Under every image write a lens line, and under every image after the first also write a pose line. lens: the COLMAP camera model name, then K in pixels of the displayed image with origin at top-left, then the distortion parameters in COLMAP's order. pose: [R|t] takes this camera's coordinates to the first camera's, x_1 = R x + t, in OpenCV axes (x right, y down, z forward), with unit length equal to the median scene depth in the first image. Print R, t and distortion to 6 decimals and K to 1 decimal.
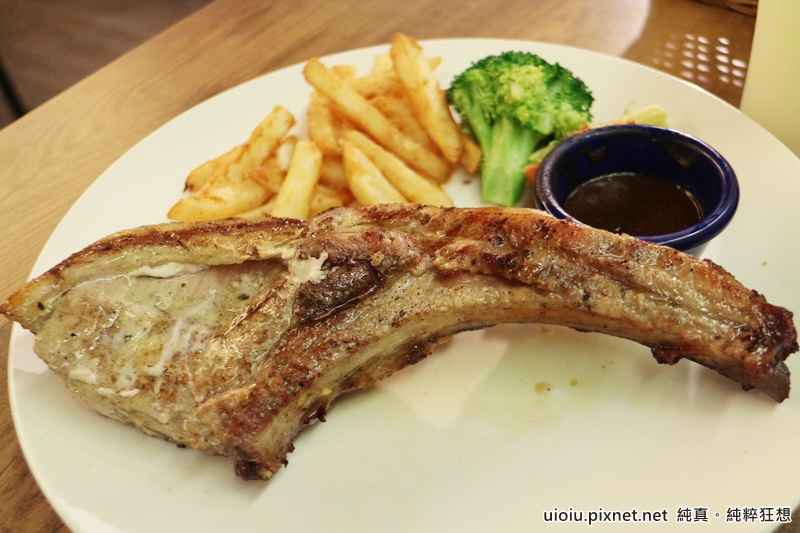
lens RADIAL K [[777.5, 0, 399.0], [0, 777.5, 265.0], [0, 0, 1]] dist [-0.113720, 0.000000]
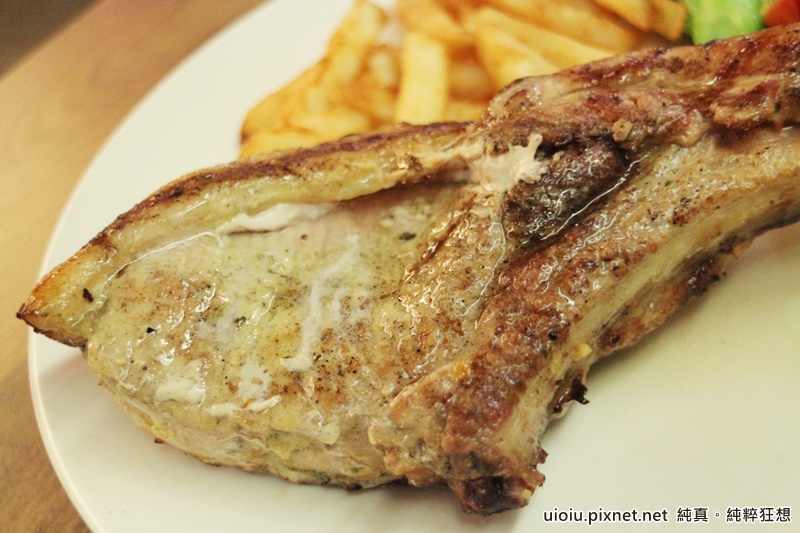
lens RADIAL K [[1061.5, 0, 400.4], [0, 1061.5, 264.5], [0, 0, 1]] dist [-0.109380, 0.000000]
pose [[0.986134, -0.164637, -0.020854, -0.201392], [0.162680, 0.983857, -0.074570, 0.131730], [0.032794, 0.070144, 0.996998, 0.164359]]
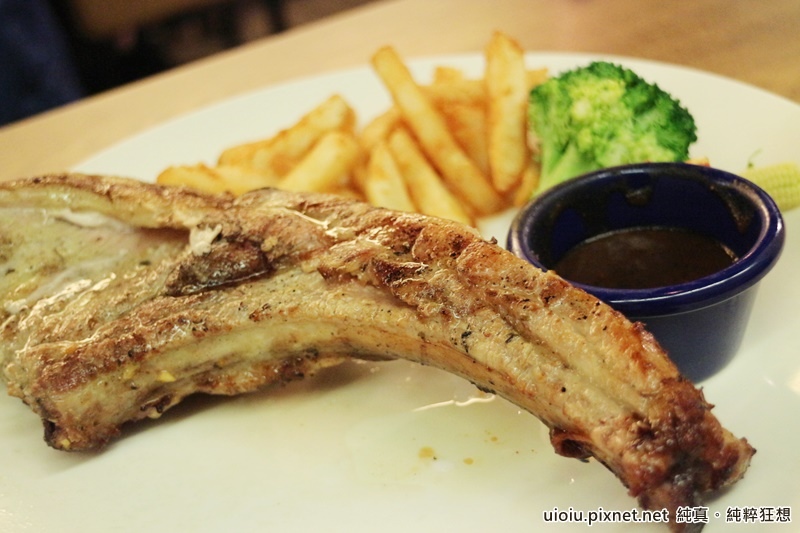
lens RADIAL K [[1061.5, 0, 397.7], [0, 1061.5, 266.7], [0, 0, 1]] dist [-0.109380, 0.000000]
pose [[0.903455, 0.201938, -0.378141, 0.533188], [-0.252243, 0.963650, -0.088042, 0.082054], [0.346617, 0.174925, 0.921552, 0.000859]]
